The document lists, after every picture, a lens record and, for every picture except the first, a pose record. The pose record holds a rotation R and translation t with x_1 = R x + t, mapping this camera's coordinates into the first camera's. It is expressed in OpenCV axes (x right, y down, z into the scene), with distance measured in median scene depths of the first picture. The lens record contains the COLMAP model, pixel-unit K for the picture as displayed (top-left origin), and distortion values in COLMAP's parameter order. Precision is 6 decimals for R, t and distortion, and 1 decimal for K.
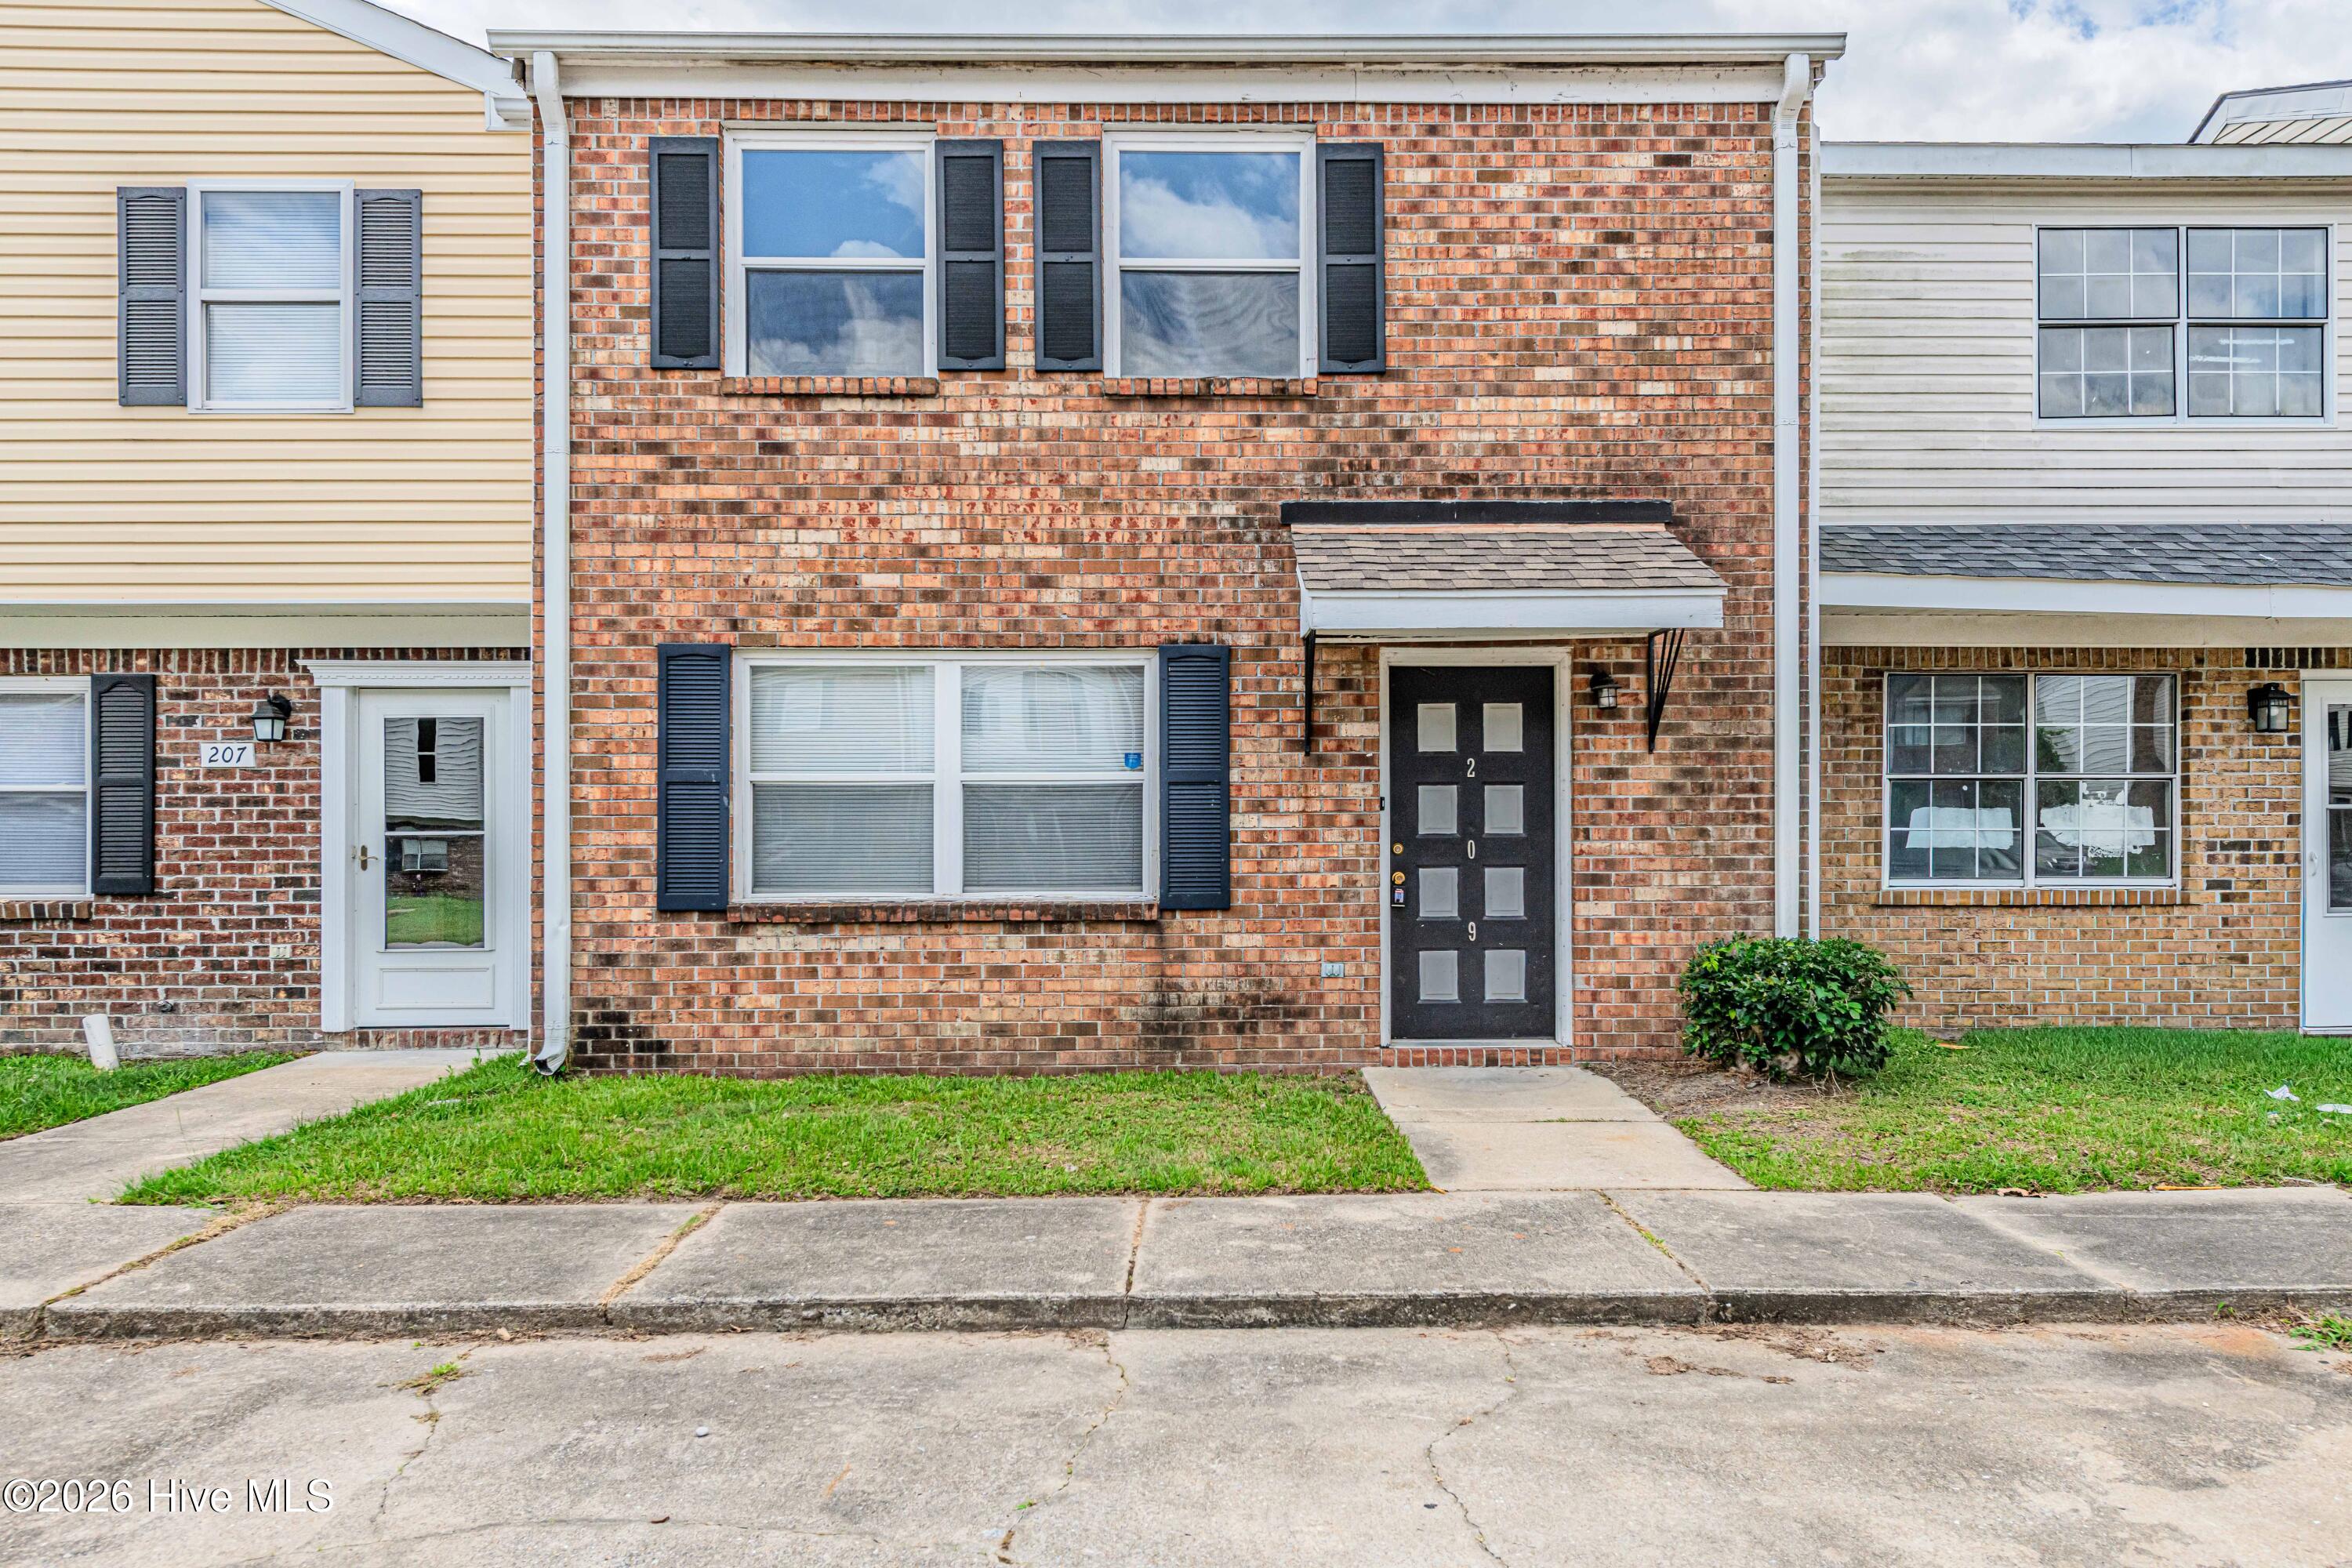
lens RADIAL K [[1566.9, 0, 1176.0], [0, 1566.9, 784.0], [0, 0, 1]] dist [0.021245, -0.021035]
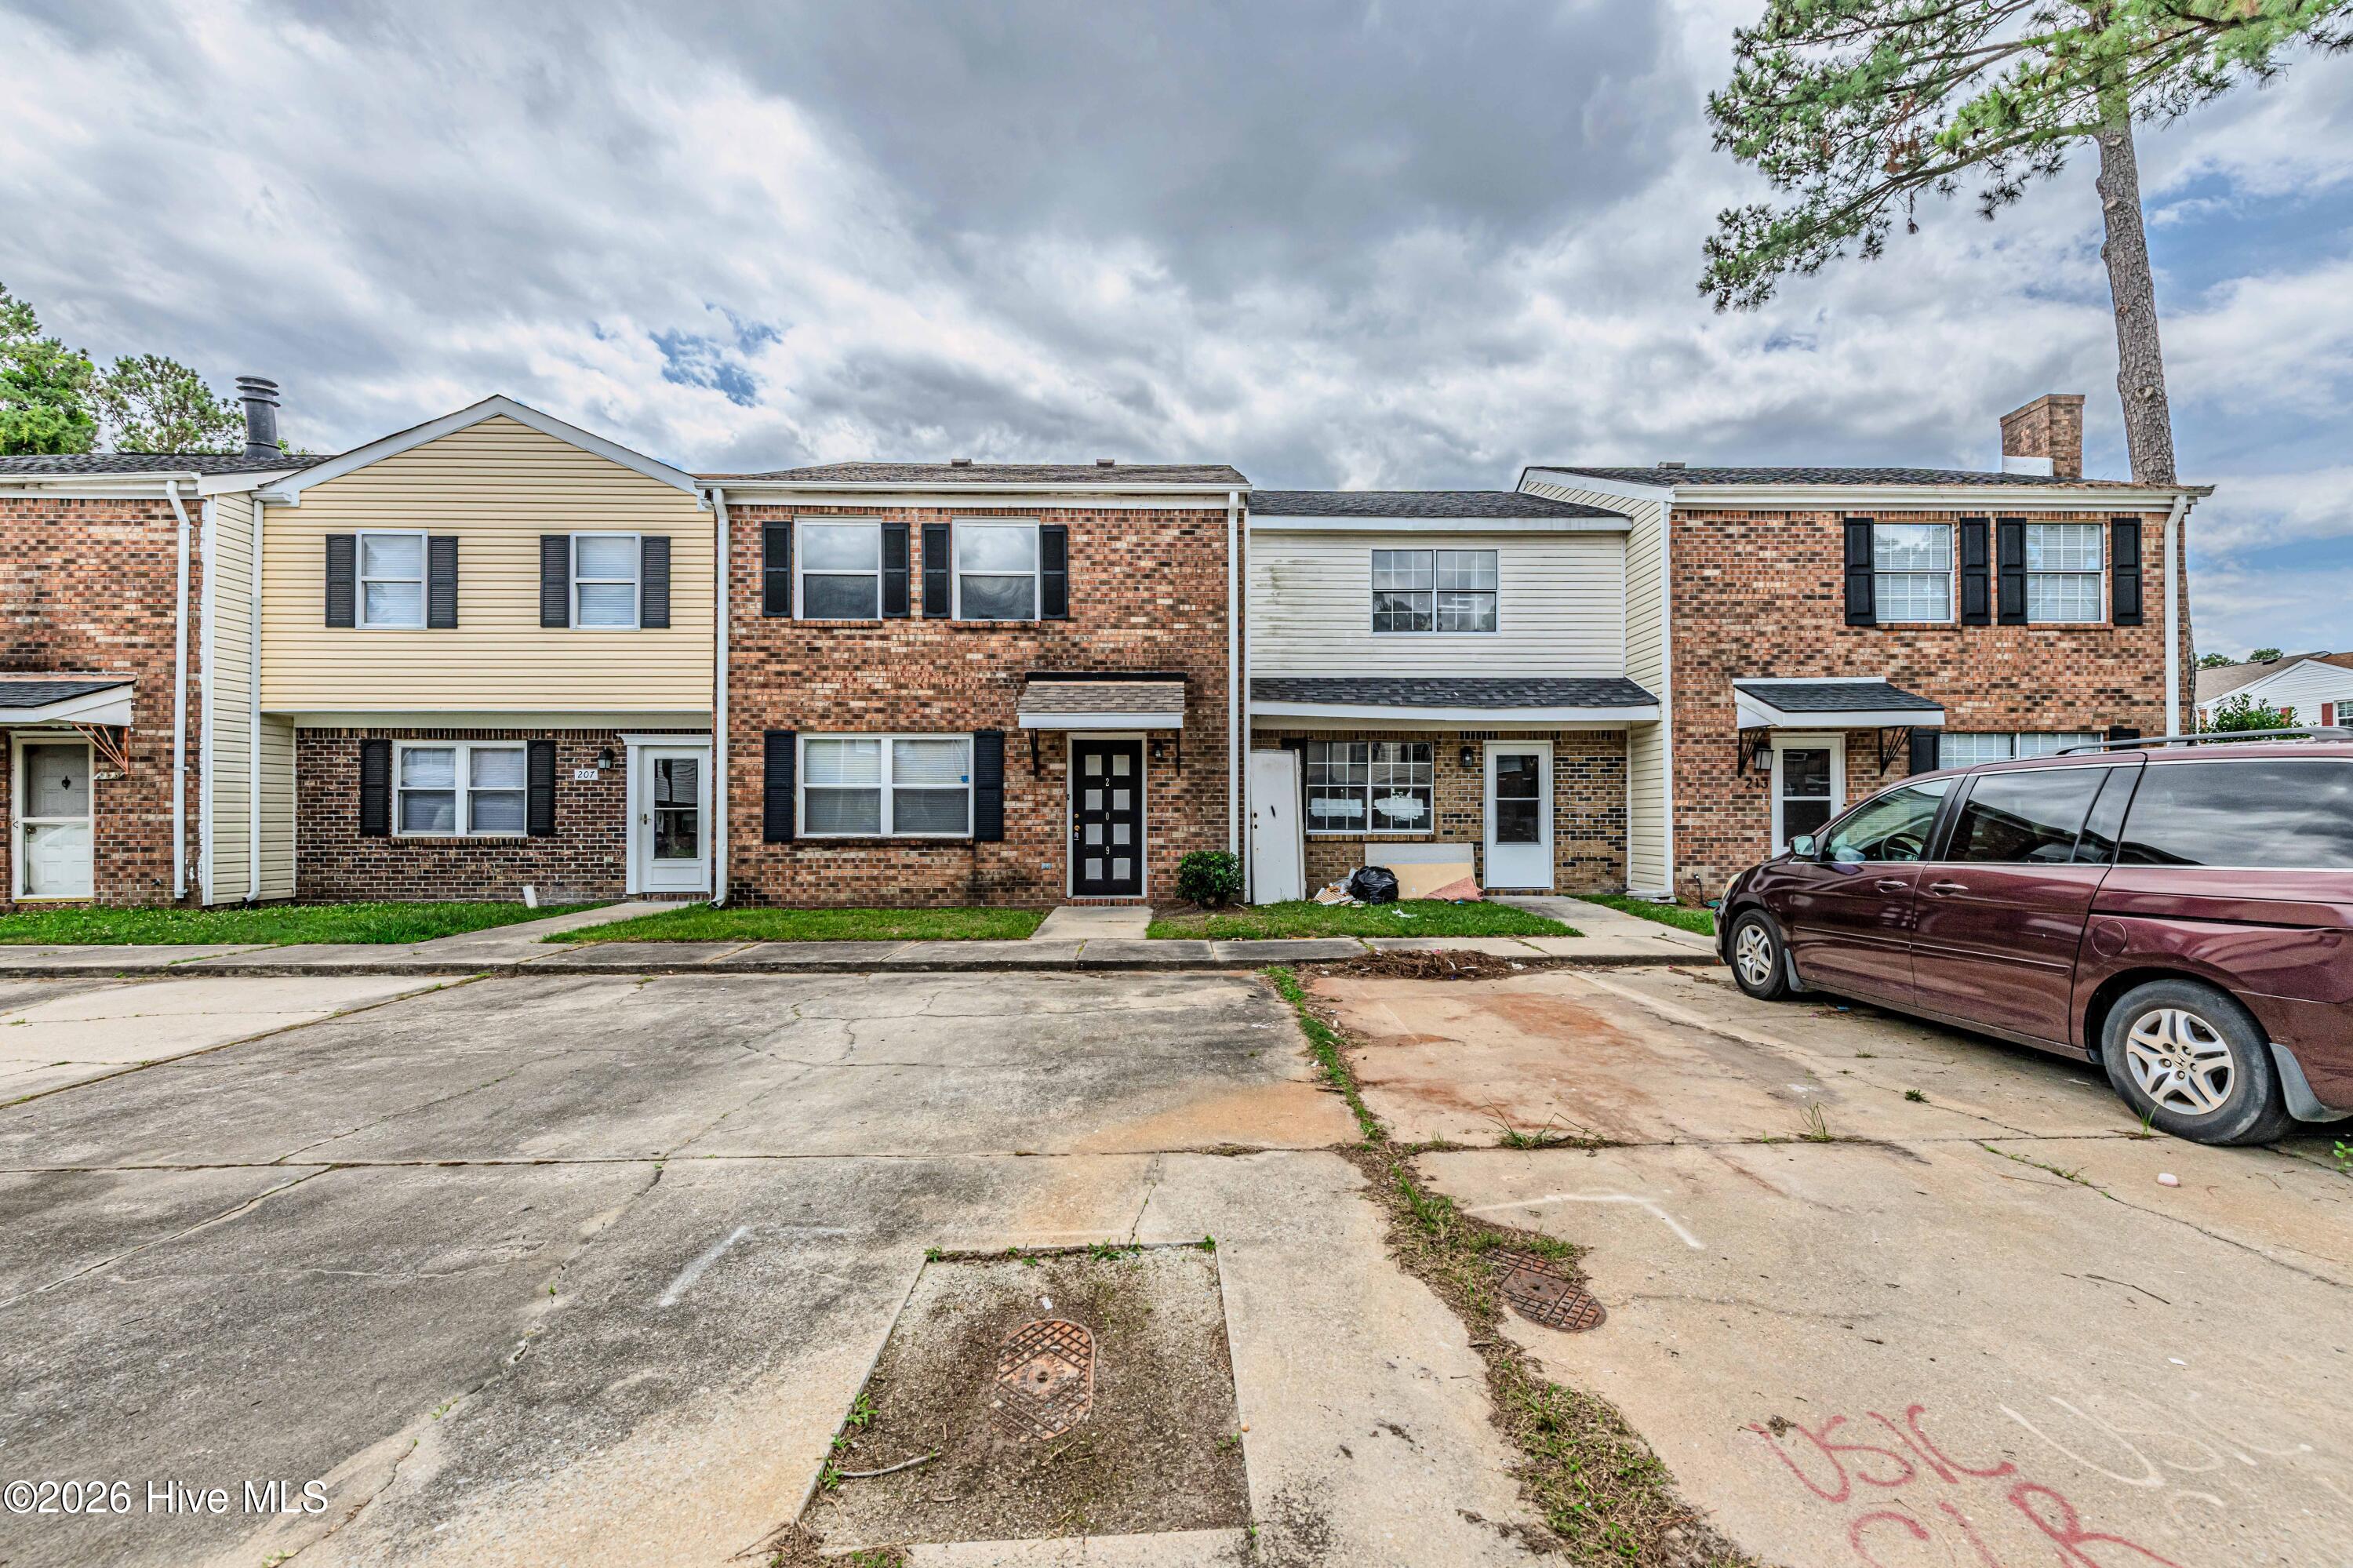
lens RADIAL K [[921.4, 0, 1172.8], [0, 921.4, 777.6], [0, 0, 1]] dist [0.000138, -0.000640]
pose [[0.999848, 0.002688, 0.017239, 0.270436], [-0.002579, 0.999977, -0.006314, -0.008935], [-0.017256, 0.006269, 0.999831, -0.422058]]
